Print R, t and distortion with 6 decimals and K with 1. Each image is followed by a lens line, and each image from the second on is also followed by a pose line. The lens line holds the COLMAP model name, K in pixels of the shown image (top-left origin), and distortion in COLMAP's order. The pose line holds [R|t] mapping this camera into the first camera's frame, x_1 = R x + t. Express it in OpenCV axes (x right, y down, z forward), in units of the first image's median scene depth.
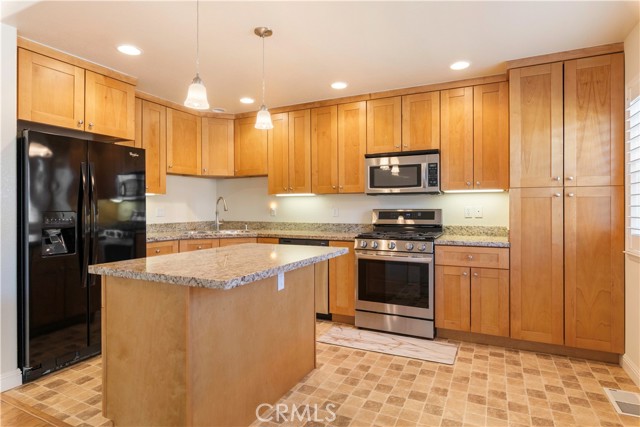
lens RADIAL K [[354.7, 0, 325.3], [0, 354.7, 207.6], [0, 0, 1]] dist [-0.001687, -0.000151]
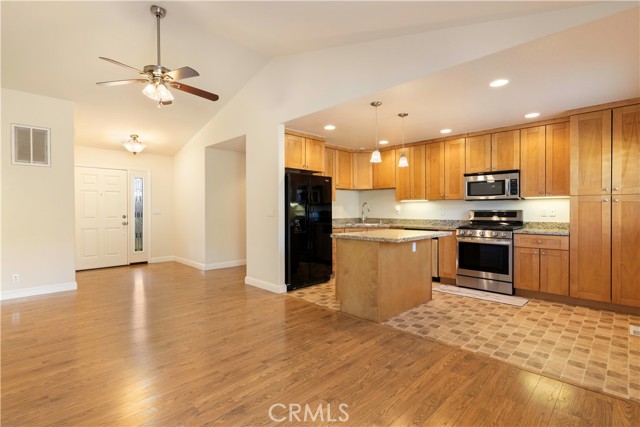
lens RADIAL K [[311.7, 0, 320.4], [0, 311.7, 212.5], [0, 0, 1]] dist [0.003774, -0.001807]
pose [[0.945154, 0.002554, -0.326615, -0.035483], [0.000732, 0.999950, 0.009937, 0.000998], [0.326625, -0.009631, 0.945105, -0.505504]]
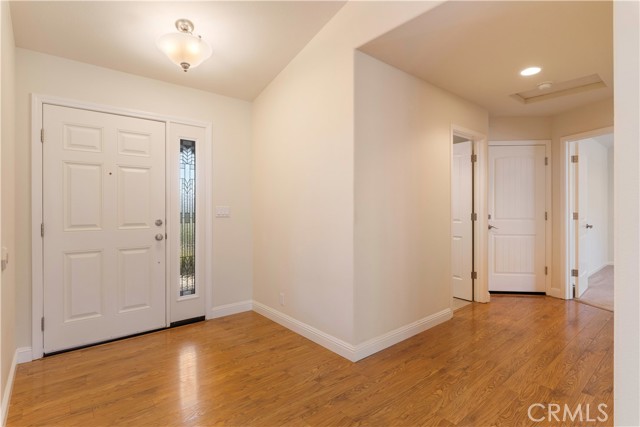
lens RADIAL K [[333.9, 0, 322.5], [0, 333.9, 208.6], [0, 0, 1]] dist [0.015370, -0.000218]
pose [[0.884886, -0.001434, -0.465806, -0.941077], [-0.000435, 0.999992, -0.003904, 0.007657], [0.465808, 0.003658, 0.884878, 0.281790]]
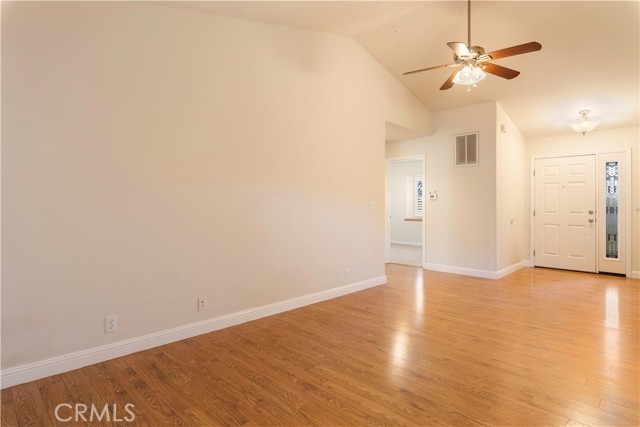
lens RADIAL K [[345.6, 0, 320.6], [0, 345.6, 206.9], [0, 0, 1]] dist [-0.025584, -0.000662]
pose [[-0.337218, 0.005190, -0.941412, 0.251701], [-0.003946, 0.999968, 0.006926, 0.011391], [0.941418, 0.006051, -0.337187, 0.205019]]
